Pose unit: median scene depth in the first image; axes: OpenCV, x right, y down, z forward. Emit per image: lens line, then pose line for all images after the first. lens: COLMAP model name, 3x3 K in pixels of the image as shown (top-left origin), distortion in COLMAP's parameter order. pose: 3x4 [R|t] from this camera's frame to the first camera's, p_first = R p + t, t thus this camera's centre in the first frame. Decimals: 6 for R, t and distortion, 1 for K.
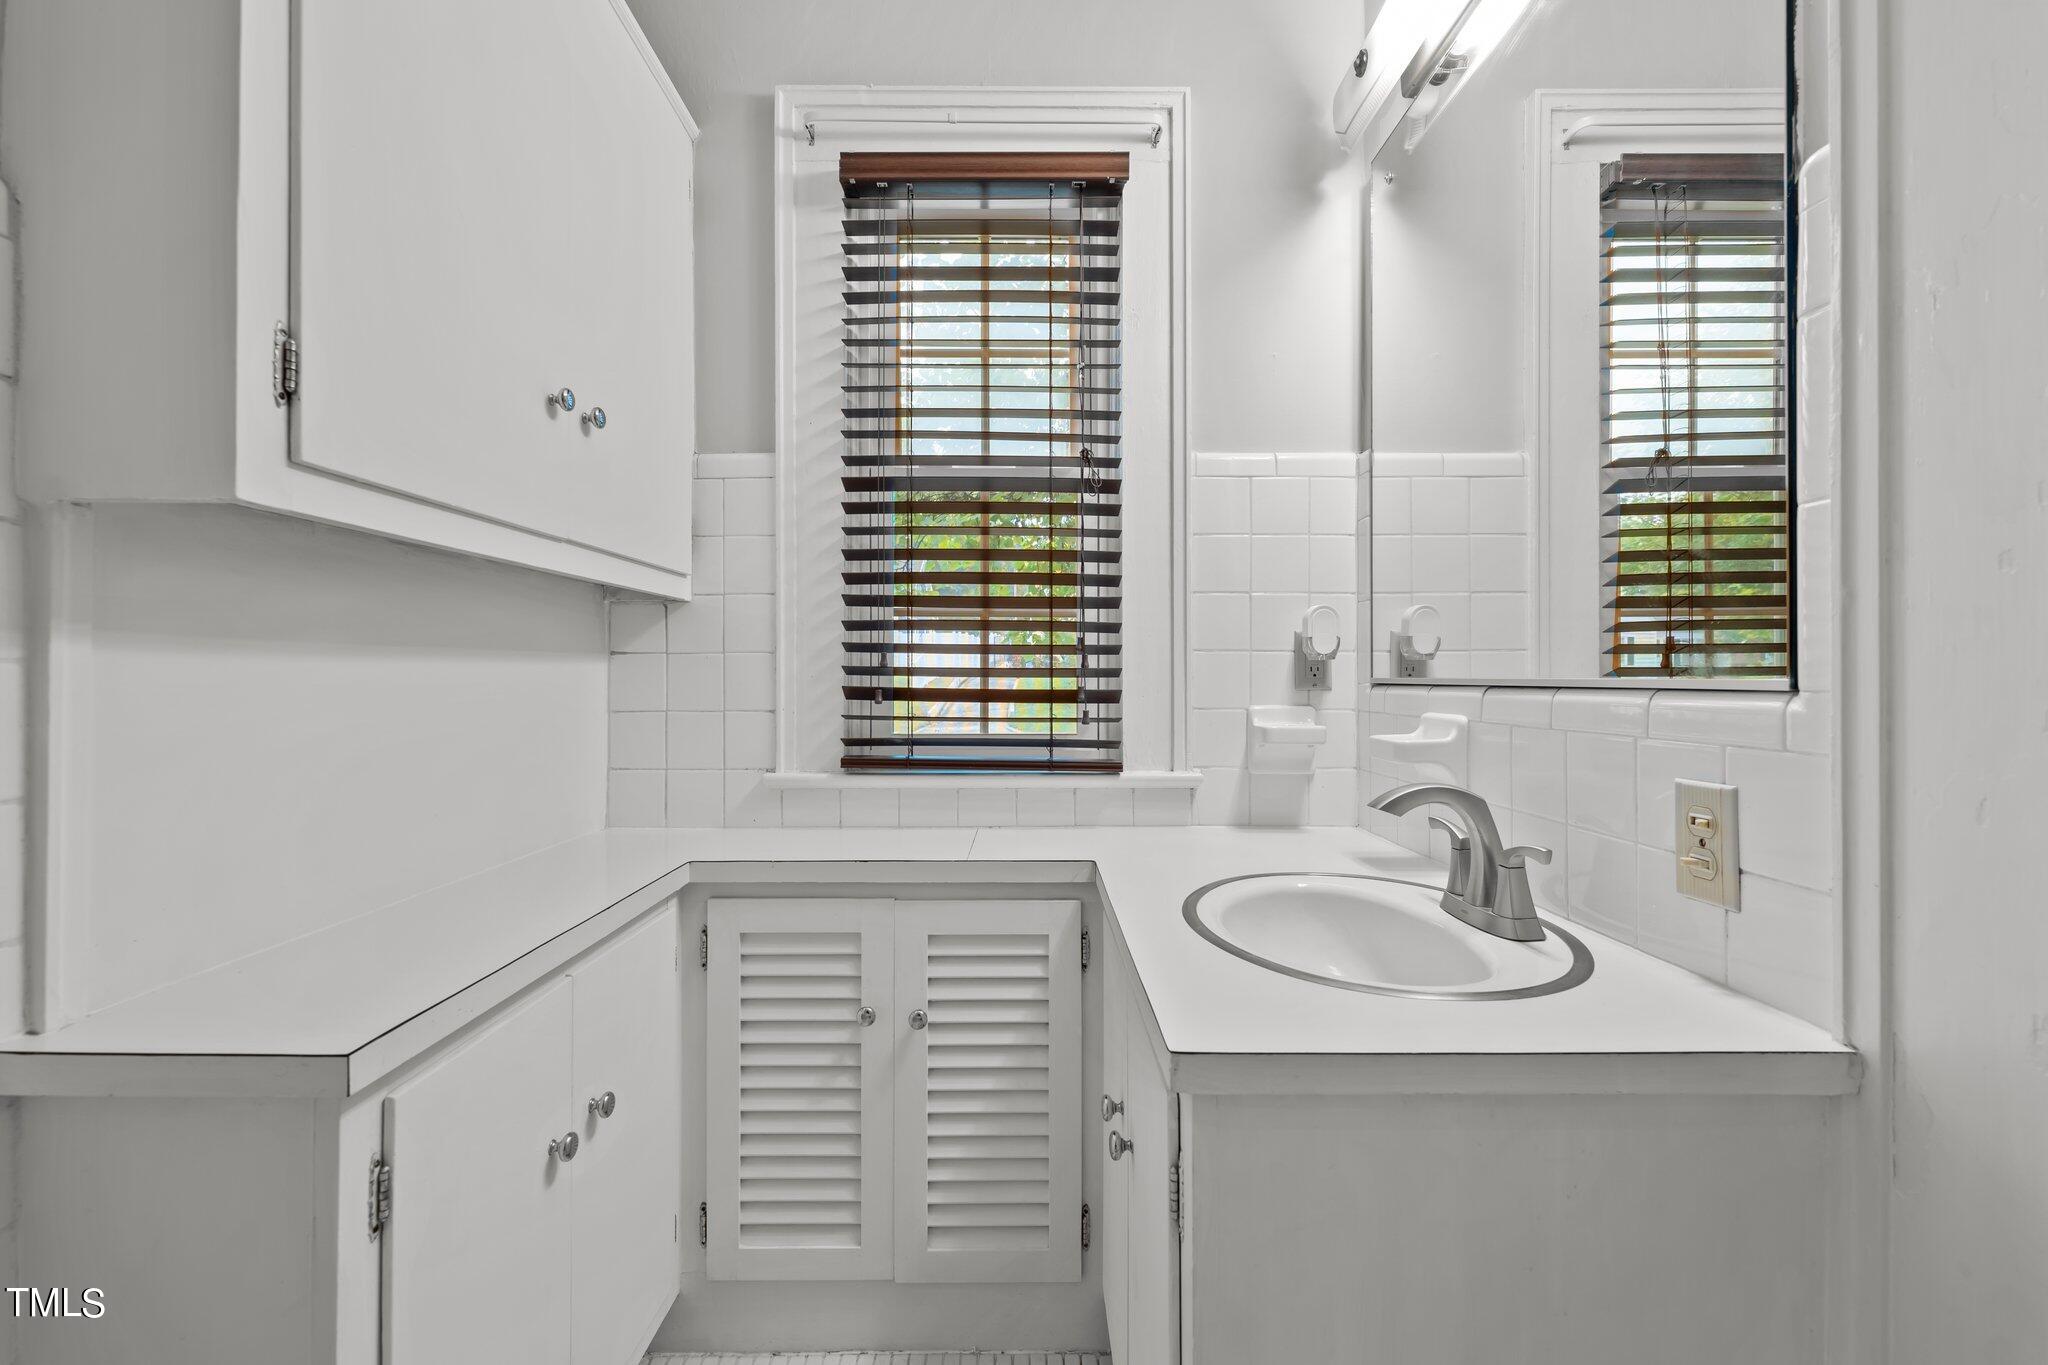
lens RADIAL K [[840.8, 0, 1023.8], [0, 840.8, 672.6], [0, 0, 1]] dist [0.003188, -0.001542]
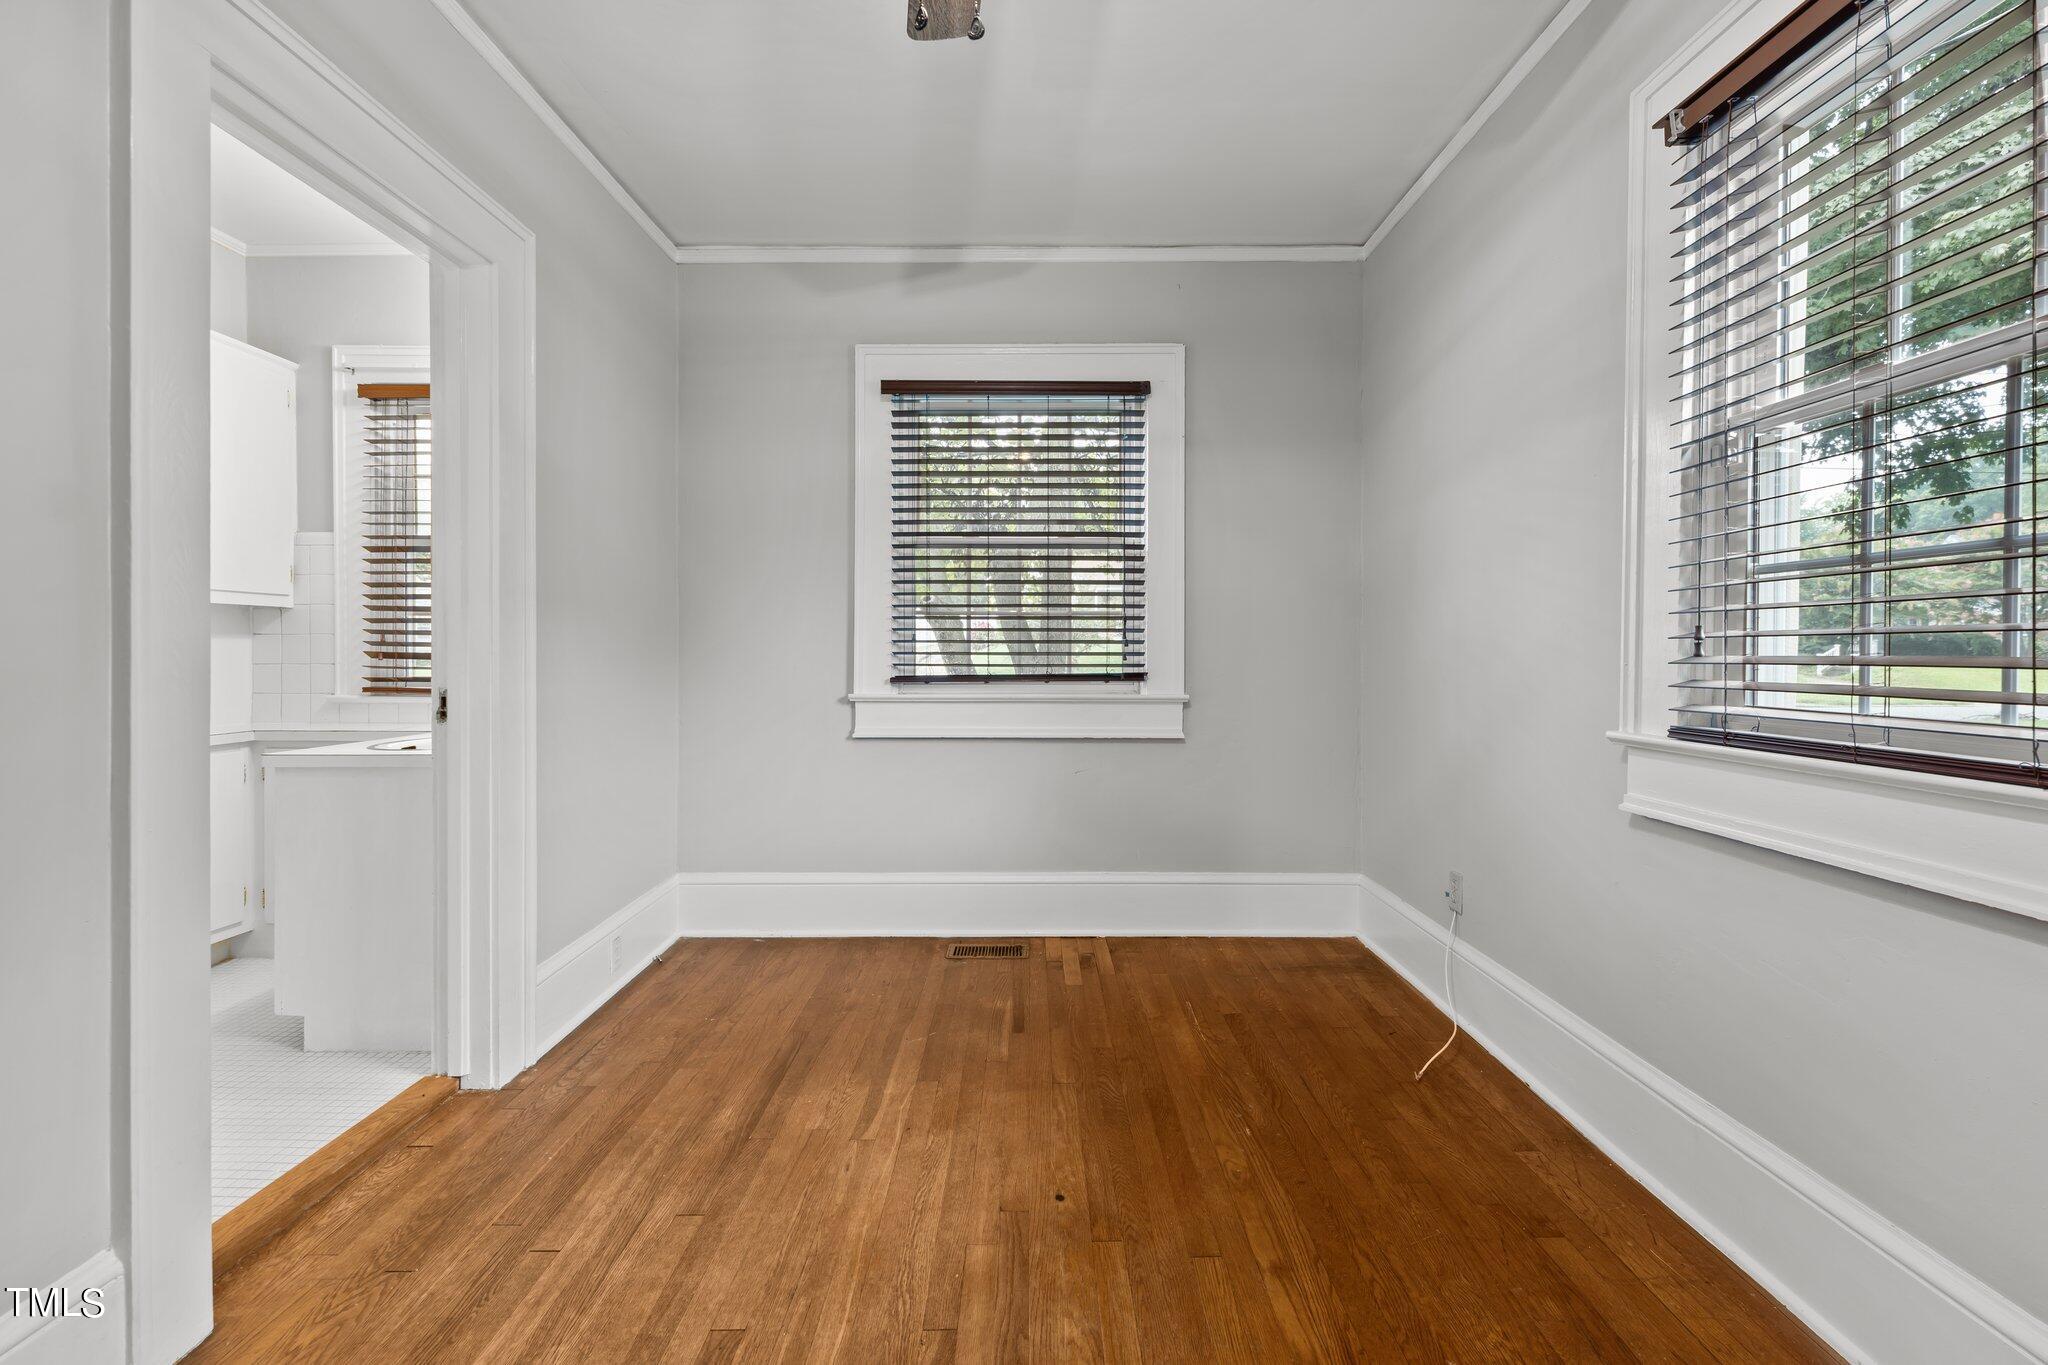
lens RADIAL K [[840.8, 0, 1024.2], [0, 840.8, 665.5], [0, 0, 1]] dist [0.003188, -0.001542]
pose [[0.999991, 0.003924, -0.001364, 1.318989], [-0.003893, 0.999747, 0.022141, -0.000279], [0.001451, -0.022136, 0.999754, -0.972328]]
